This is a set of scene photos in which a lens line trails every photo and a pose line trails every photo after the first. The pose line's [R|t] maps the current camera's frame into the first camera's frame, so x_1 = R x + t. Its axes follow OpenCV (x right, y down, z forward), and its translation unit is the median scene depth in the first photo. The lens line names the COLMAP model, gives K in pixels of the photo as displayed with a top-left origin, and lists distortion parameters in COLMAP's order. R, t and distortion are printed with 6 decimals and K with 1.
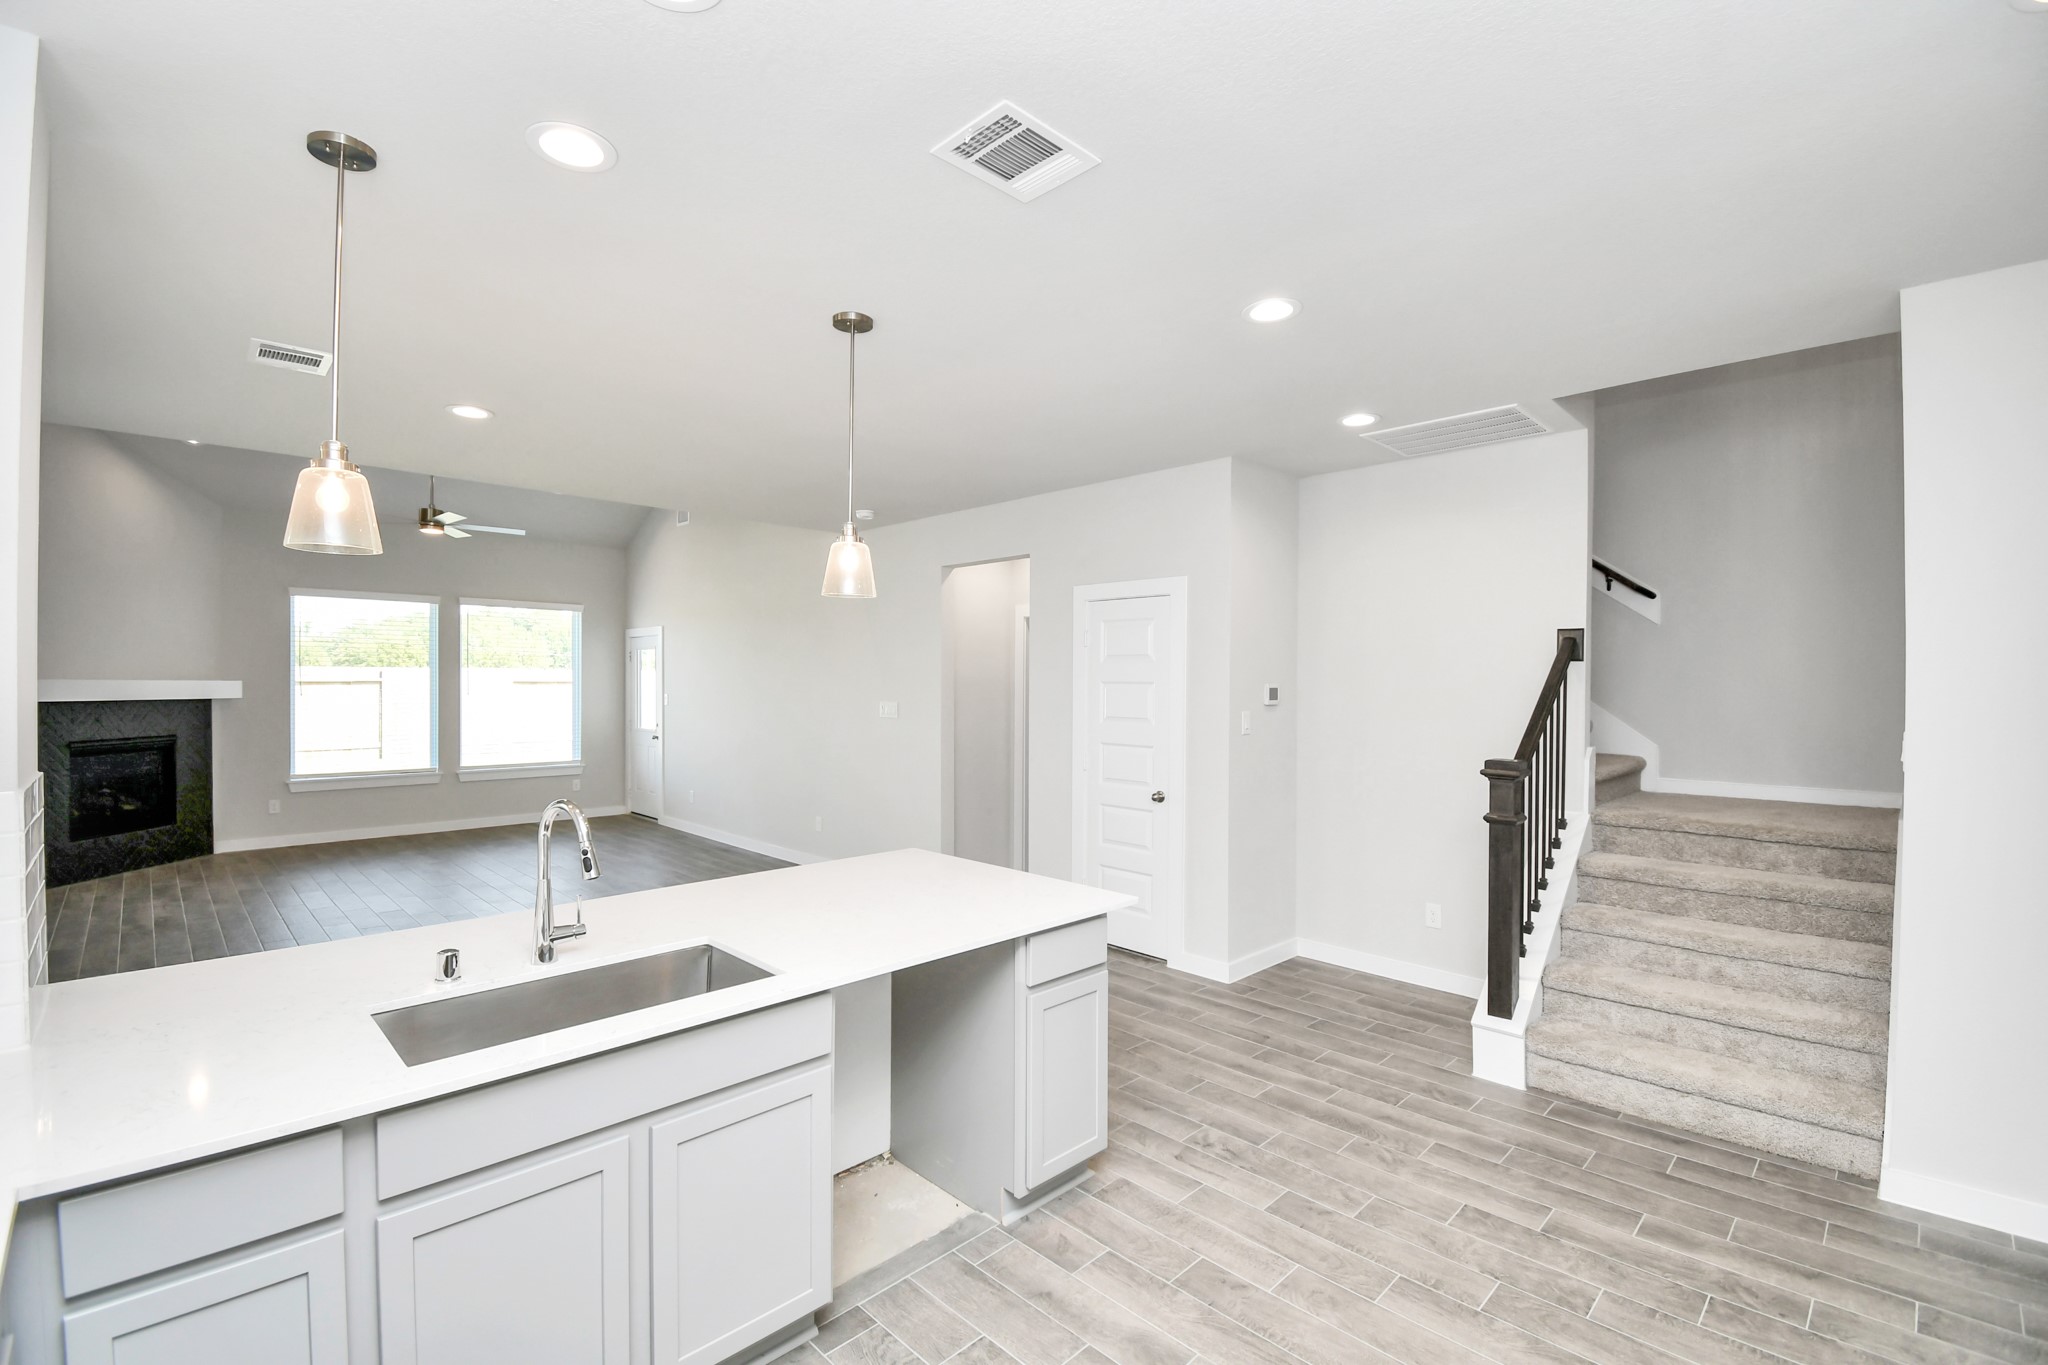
lens RADIAL K [[915.6, 0, 1009.9], [0, 915.6, 679.0], [0, 0, 1]] dist [0.012567, -0.016337]
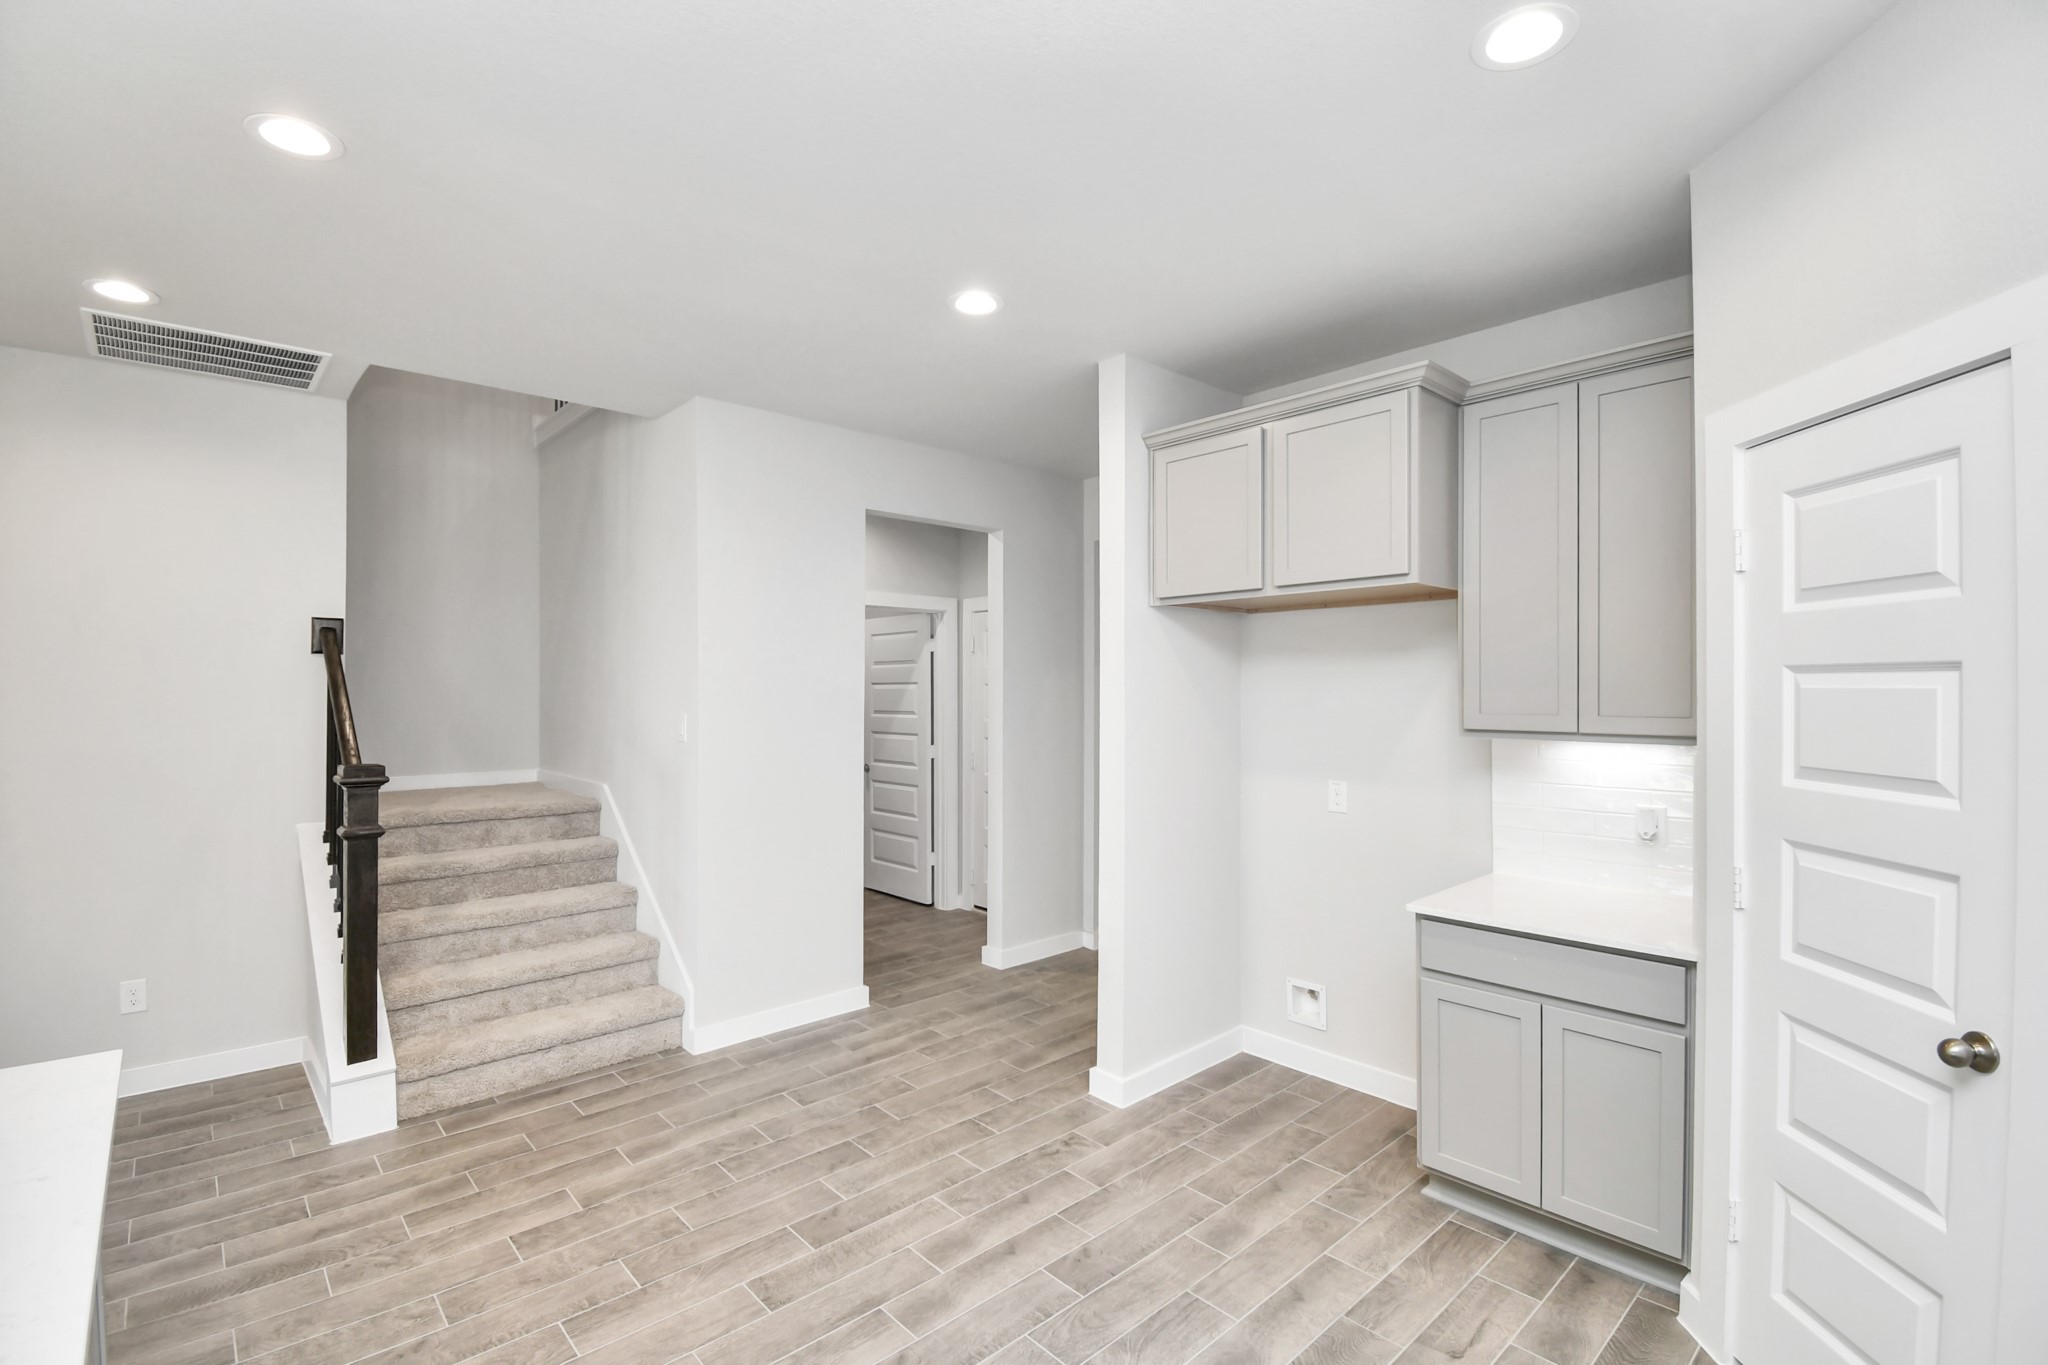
lens RADIAL K [[936.7, 0, 1024.0], [0, 936.7, 682.5], [0, 0, 1]] dist [0.003196, -0.013202]
pose [[0.025520, 0.005432, 0.999660, -0.355949], [-0.002576, 0.999982, -0.005368, 0.014494], [-0.999671, -0.002438, 0.025534, 0.376805]]
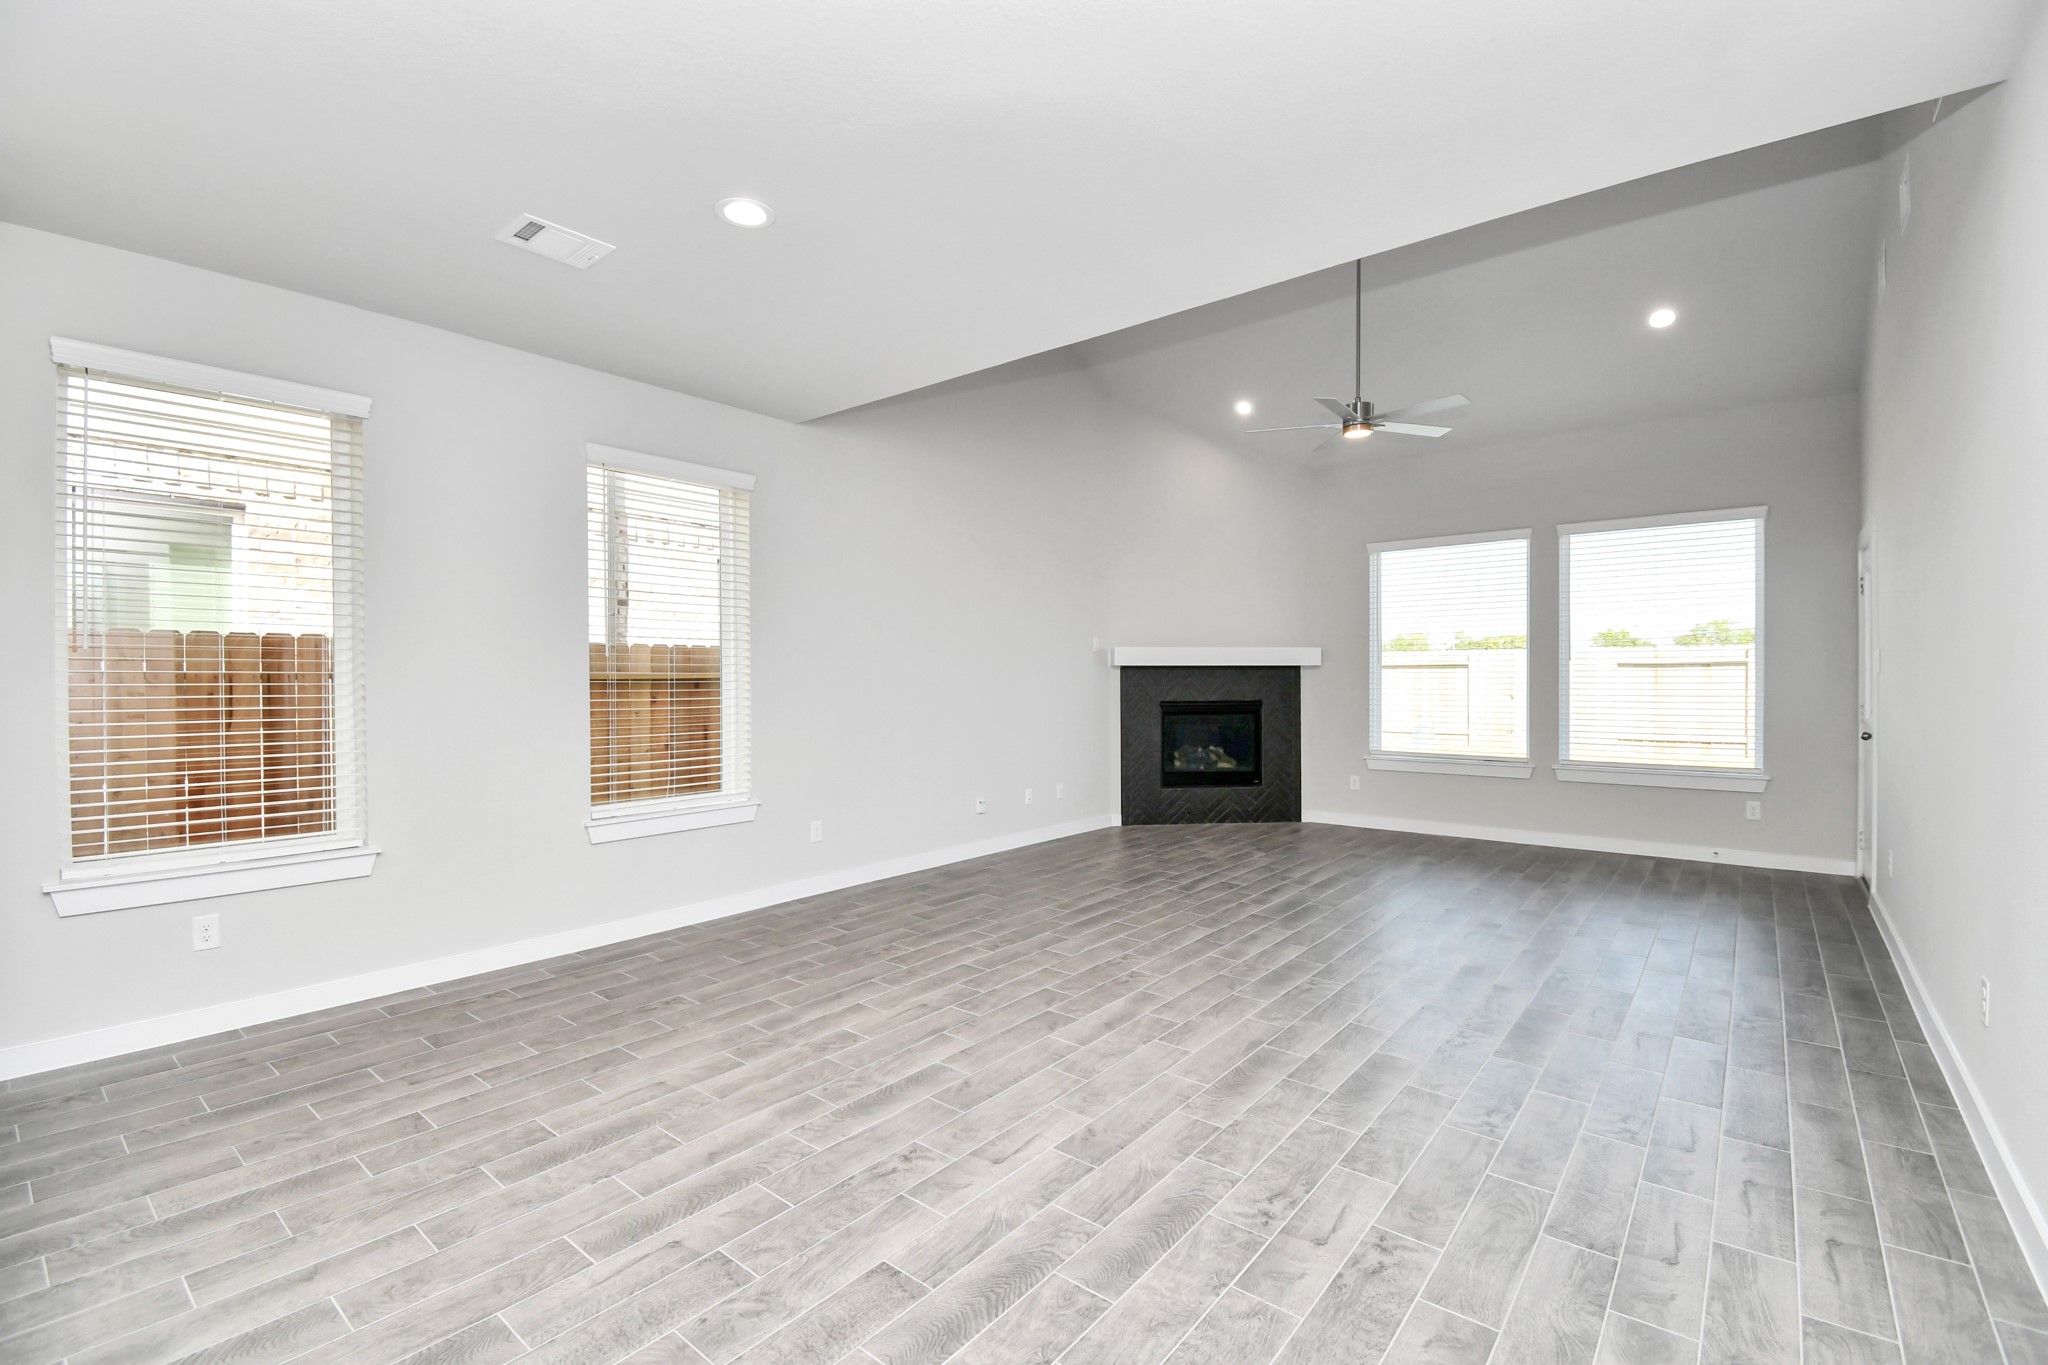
lens RADIAL K [[905.1, 0, 1024.0], [0, 905.1, 682.5], [0, 0, 1]] dist [0.015355, -0.022252]
pose [[0.123258, -0.000943, -0.992374, 0.169432], [0.005365, 0.999986, -0.000284, 0.091808], [0.992360, -0.005289, 0.123261, 1.369260]]
